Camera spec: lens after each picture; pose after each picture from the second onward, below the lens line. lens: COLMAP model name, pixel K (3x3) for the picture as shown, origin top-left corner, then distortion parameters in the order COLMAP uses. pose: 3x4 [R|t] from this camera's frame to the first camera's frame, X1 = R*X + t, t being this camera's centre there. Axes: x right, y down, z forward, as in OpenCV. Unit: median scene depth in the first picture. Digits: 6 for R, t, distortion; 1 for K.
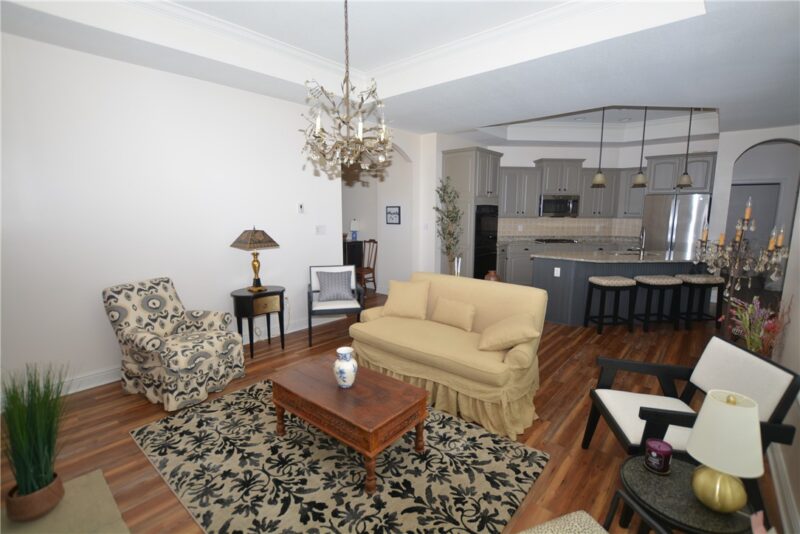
lens RADIAL K [[370.8, 0, 402.6], [0, 370.8, 267.6], [0, 0, 1]] dist [-0.028550, 0.000901]
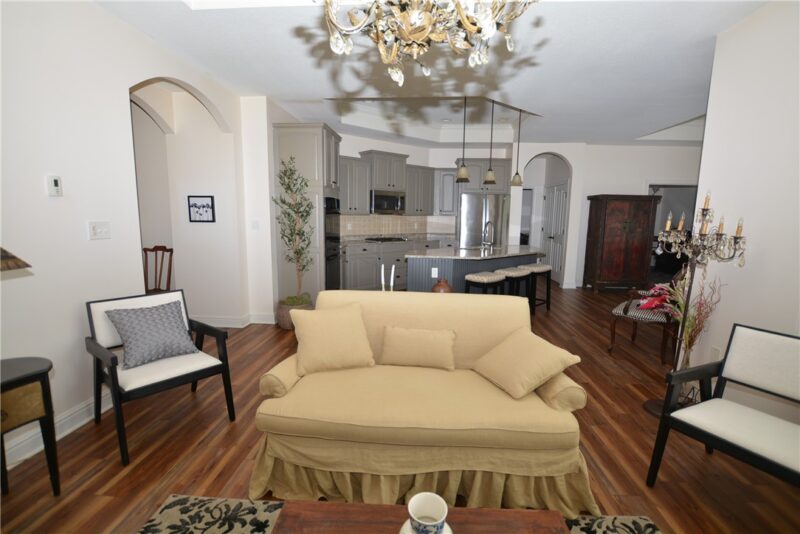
lens RADIAL K [[370.8, 0, 402.6], [0, 370.8, 267.6], [0, 0, 1]] dist [-0.028550, 0.000901]
pose [[0.796121, -0.074843, 0.600492, -0.227529], [0.078028, 0.996735, 0.020782, -0.030683], [-0.600086, 0.030310, 0.799361, 0.385857]]
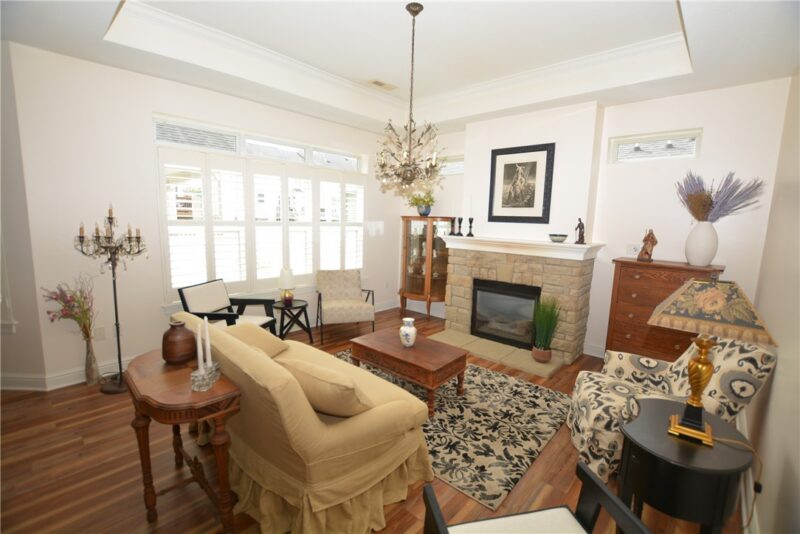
lens RADIAL K [[353.7, 0, 400.0], [0, 353.7, 267.0], [0, 0, 1]] dist [-0.028797, -0.000080]
pose [[-0.999194, -0.030938, 0.025583, -0.086878], [-0.022431, 0.958757, 0.283340, -0.192737], [-0.033294, 0.282538, -0.958678, 1.253661]]
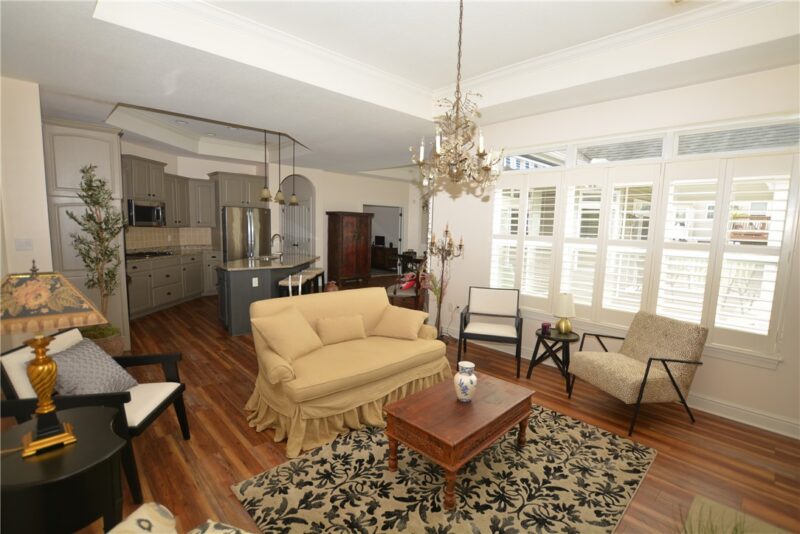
lens RADIAL K [[370.8, 0, 402.6], [0, 370.8, 267.6], [0, 0, 1]] dist [-0.028550, 0.000901]
pose [[0.098891, -0.109968, 0.989003, -0.652178], [0.124135, 0.987475, 0.097386, -0.091804], [-0.987325, 0.113140, 0.111303, 0.582252]]
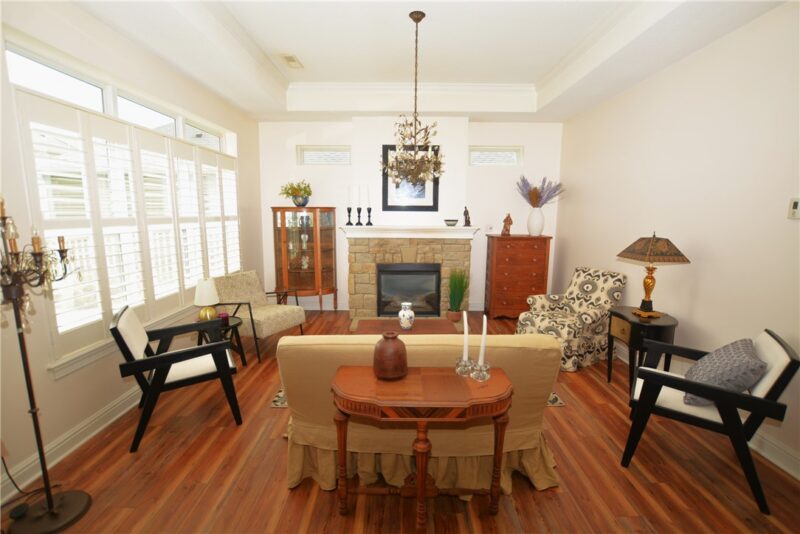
lens RADIAL K [[370.8, 0, 402.6], [0, 370.8, 267.6], [0, 0, 1]] dist [-0.028550, 0.000901]
pose [[-0.753886, 0.093734, -0.650284, 0.455740], [-0.104974, 0.959870, 0.260057, -0.172146], [0.648565, 0.264316, -0.713793, 1.142171]]
